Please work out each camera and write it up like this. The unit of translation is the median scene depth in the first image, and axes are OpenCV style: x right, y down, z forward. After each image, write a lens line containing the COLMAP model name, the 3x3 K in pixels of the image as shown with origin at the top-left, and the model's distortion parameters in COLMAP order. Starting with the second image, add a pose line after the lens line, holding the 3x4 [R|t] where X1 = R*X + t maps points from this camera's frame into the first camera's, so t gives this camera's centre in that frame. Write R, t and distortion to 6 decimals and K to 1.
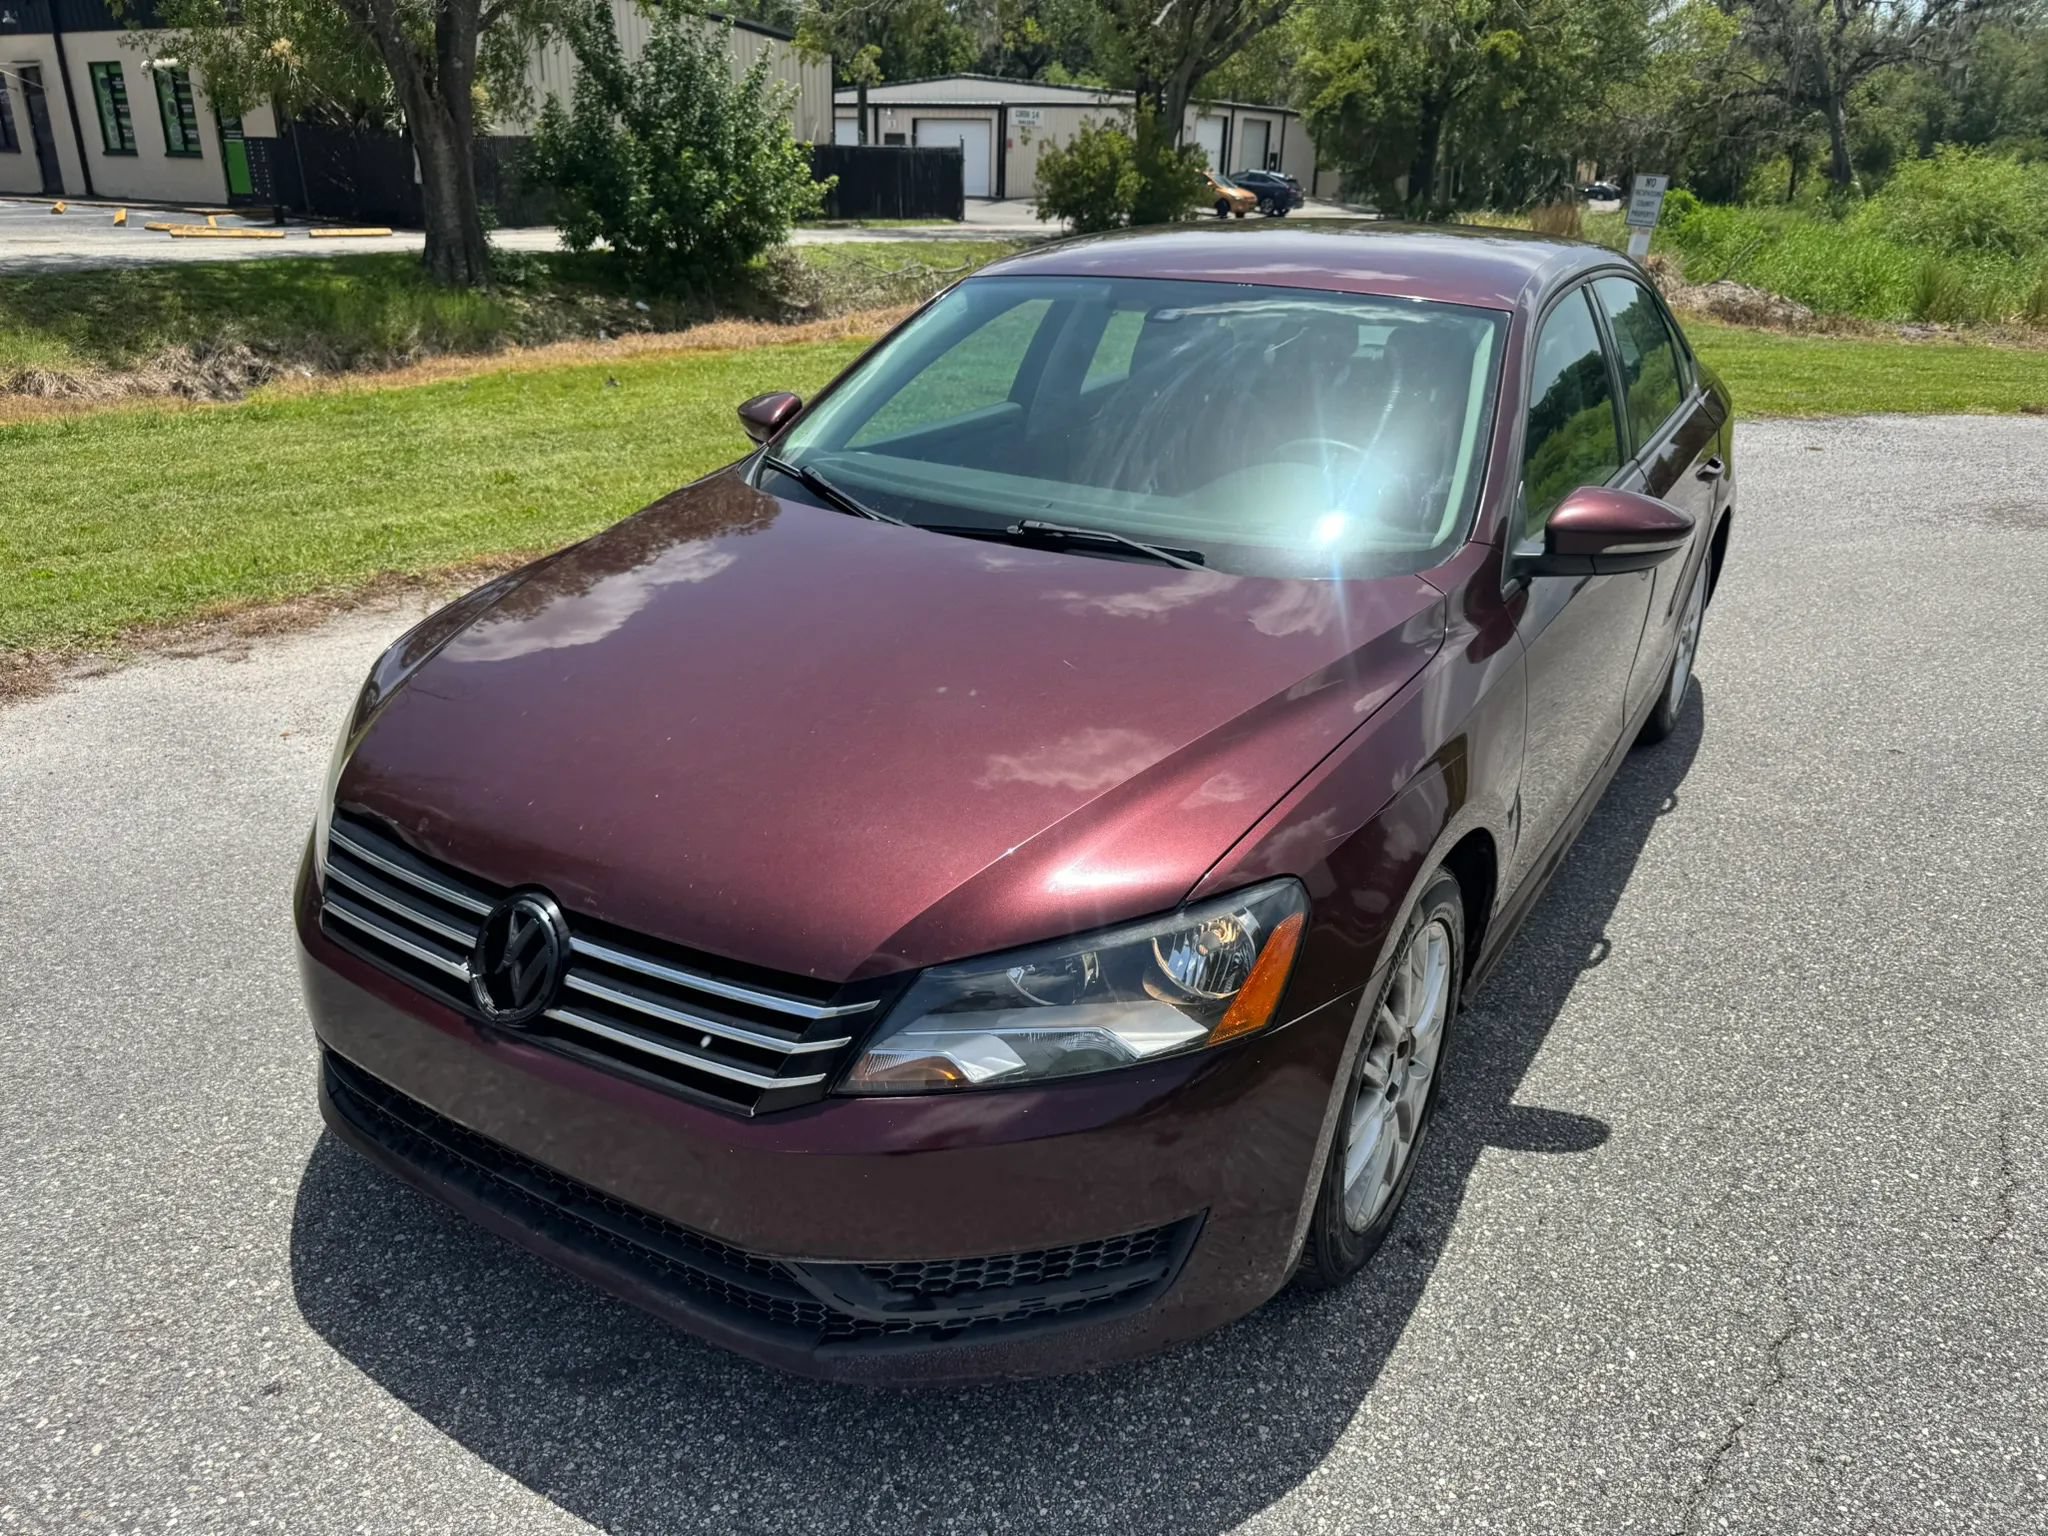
lens RADIAL K [[1452.2, 0, 1011.4], [0, 1452.2, 772.6], [0, 0, 1]] dist [0.000877, -0.007223]
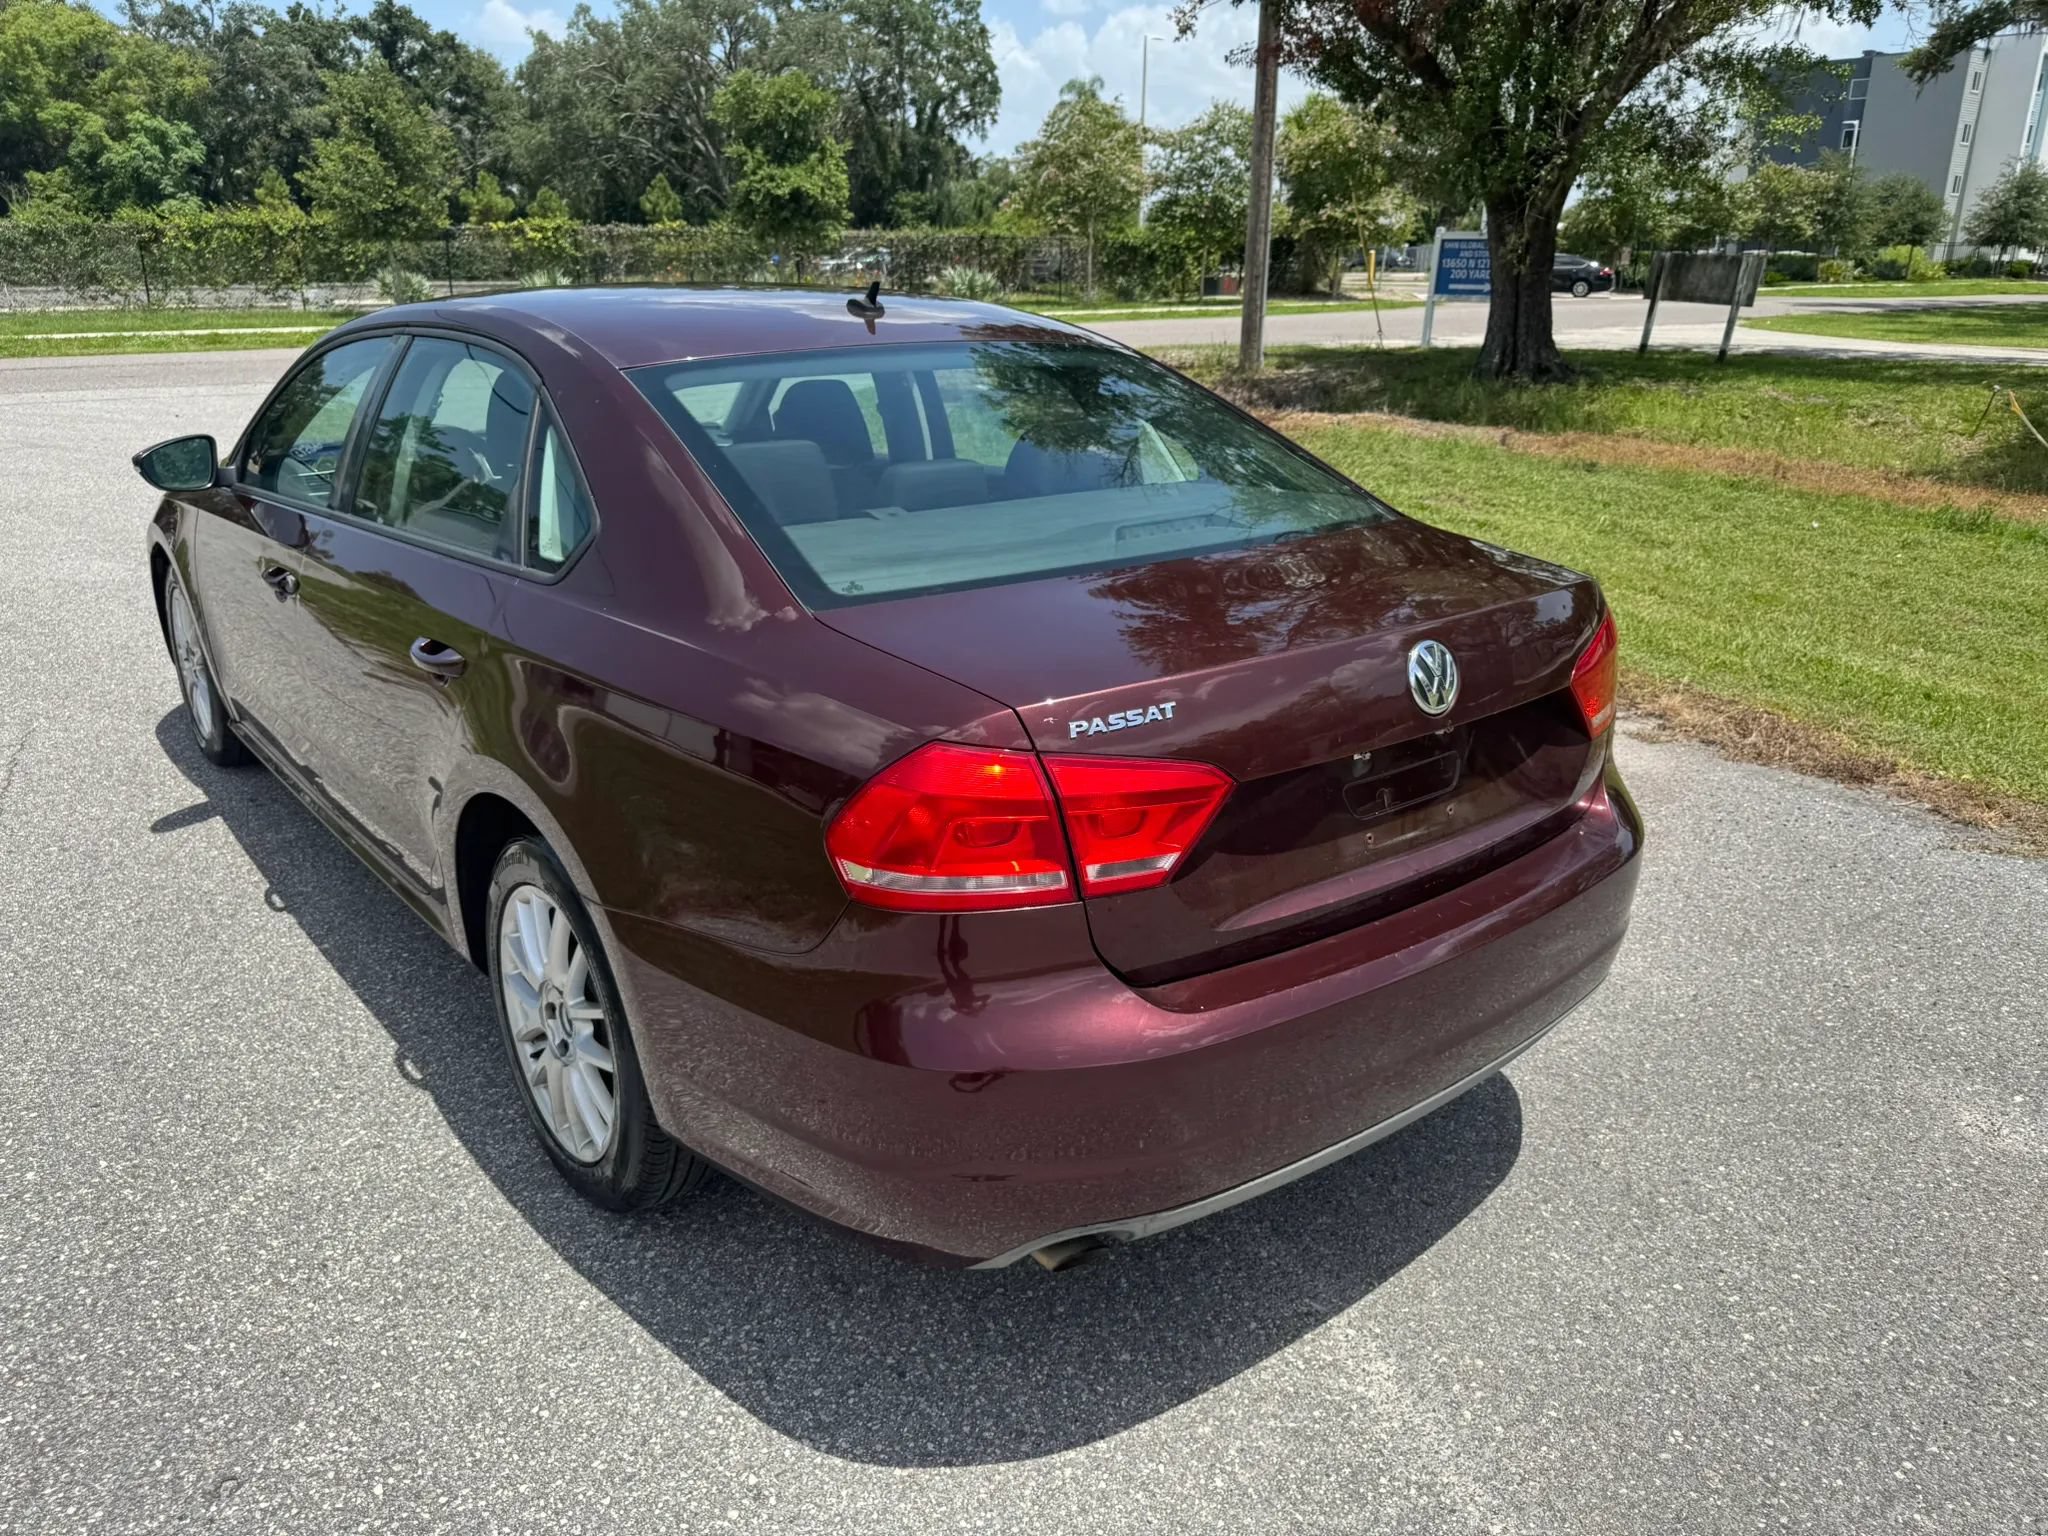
lens RADIAL K [[1449.6, 0, 1027.8], [0, 1449.6, 755.3], [0, 0, 1]] dist [0.004194, -0.008526]
pose [[-0.329232, 0.276645, -0.902814, 0.158932], [-0.365803, 0.844089, 0.392049, -0.083396], [0.870514, 0.459327, -0.176704, 0.219552]]
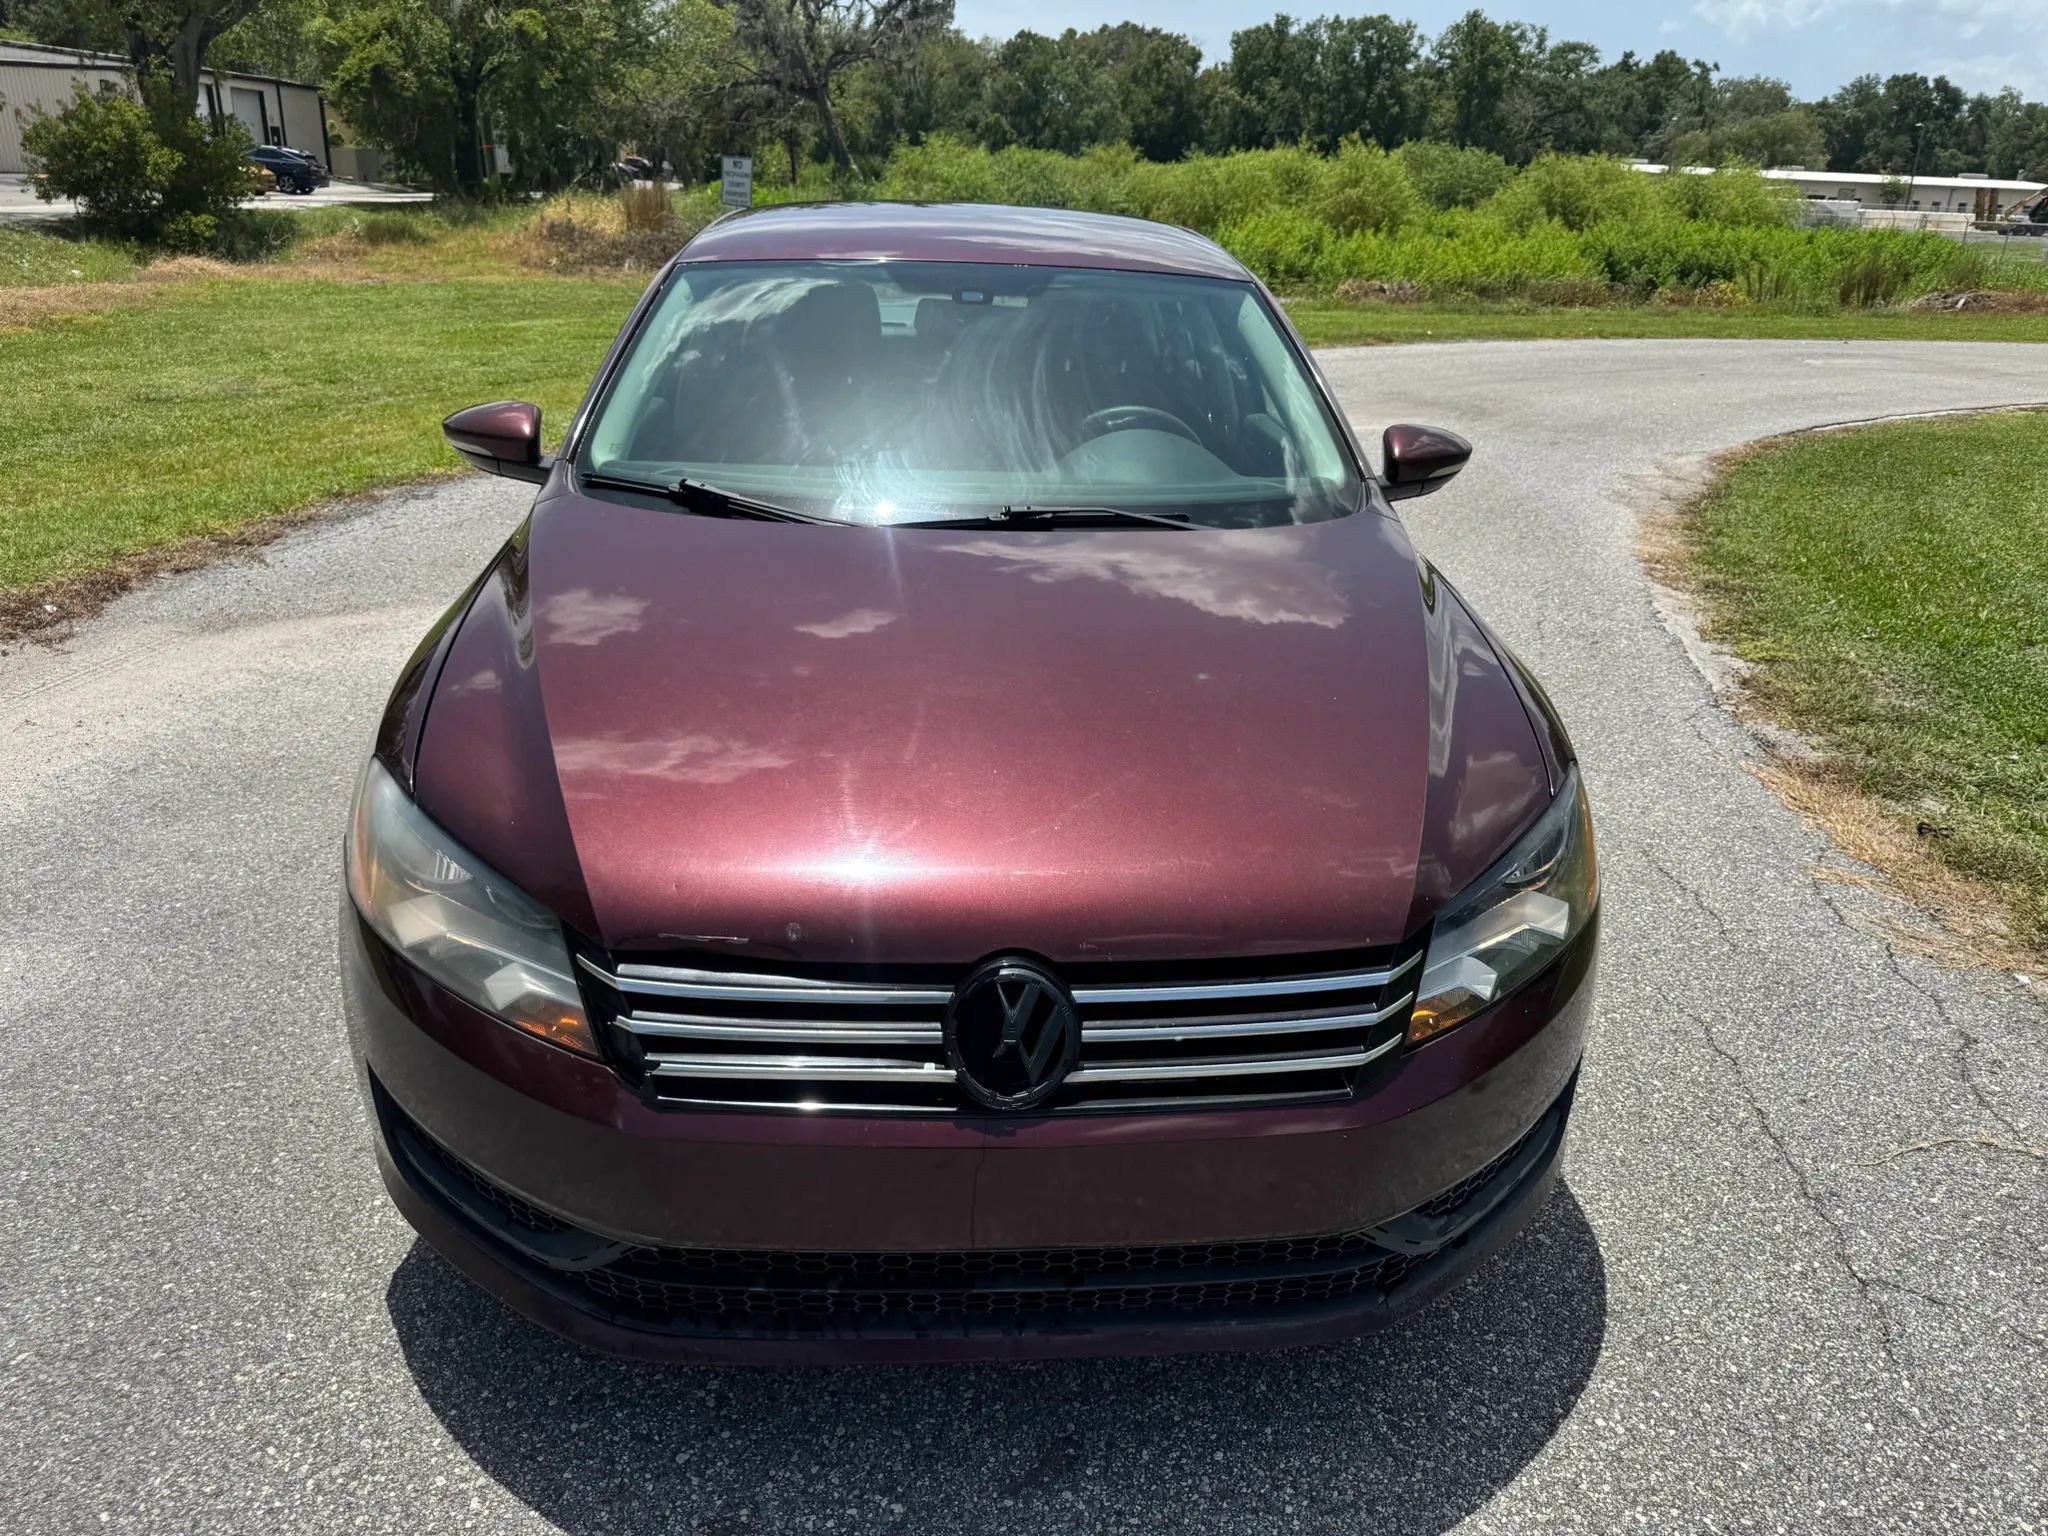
lens RADIAL K [[1449.6, 0, 1027.8], [0, 1449.6, 755.3], [0, 0, 1]] dist [0.004194, -0.008526]
pose [[0.814586, -0.207536, 0.541644, -0.056873], [0.206264, 0.976407, 0.063915, -0.006950], [-0.542129, 0.059657, 0.838175, 0.017426]]
